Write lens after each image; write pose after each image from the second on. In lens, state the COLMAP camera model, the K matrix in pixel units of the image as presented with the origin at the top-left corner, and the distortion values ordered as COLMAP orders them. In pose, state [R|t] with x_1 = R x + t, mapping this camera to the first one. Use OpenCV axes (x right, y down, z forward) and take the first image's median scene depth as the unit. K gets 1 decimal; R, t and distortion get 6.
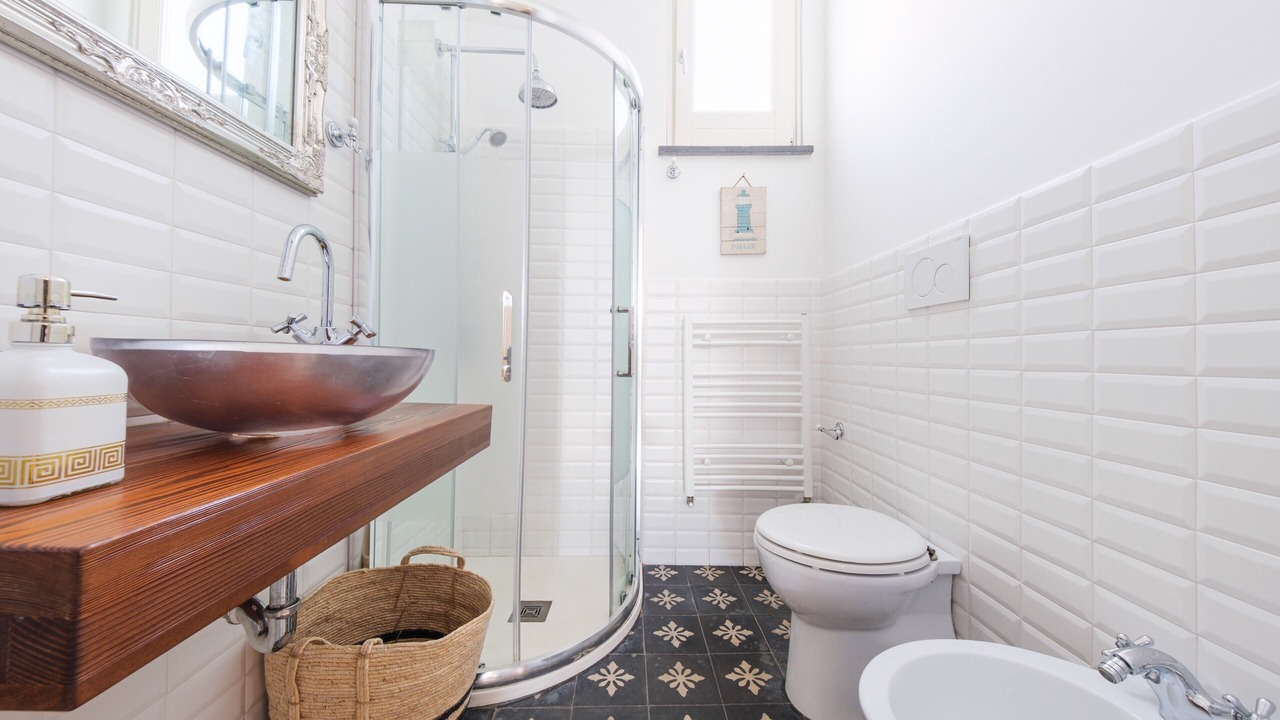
lens RADIAL K [[435.8, 0, 645.2], [0, 435.8, 352.2], [0, 0, 1]] dist [0.005017, -0.006165]
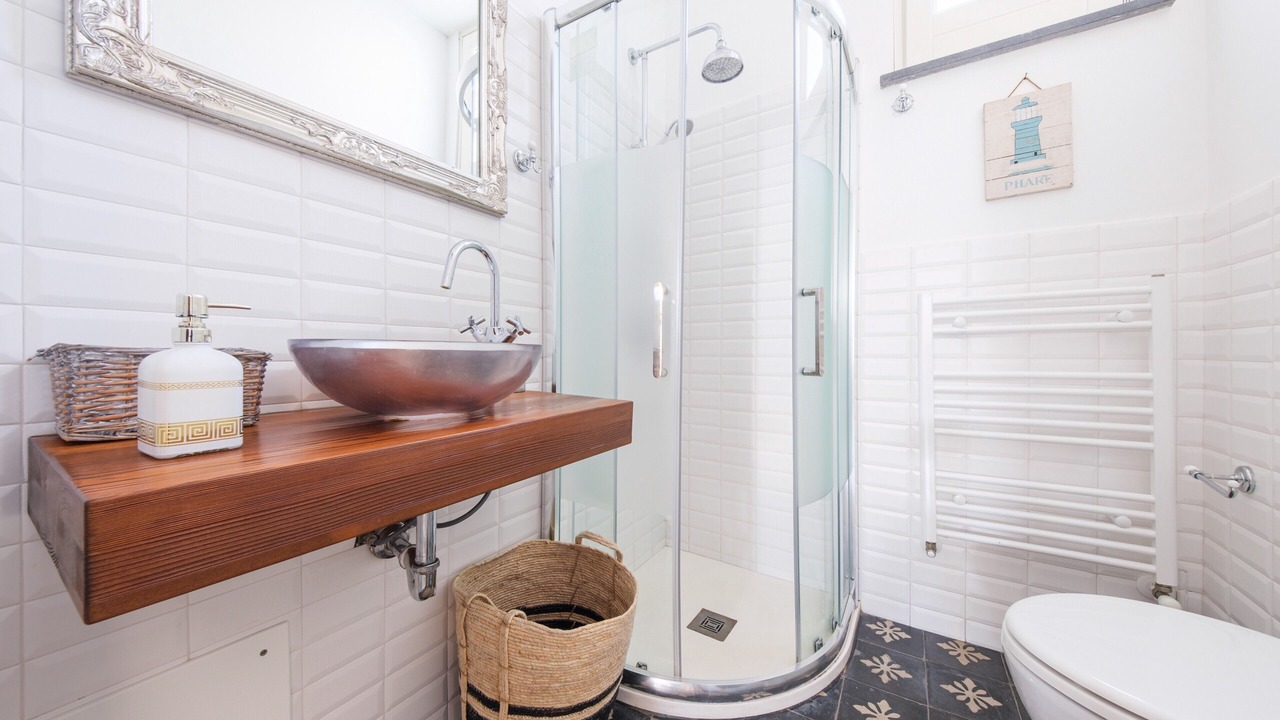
lens RADIAL K [[435.8, 0, 636.8], [0, 435.8, 354.7], [0, 0, 1]] dist [0.005017, -0.006165]
pose [[0.829396, -0.005591, -0.558633, 0.172853], [0.013388, 0.999862, 0.009871, 0.007432], [0.558501, -0.015666, 0.829356, 0.195596]]
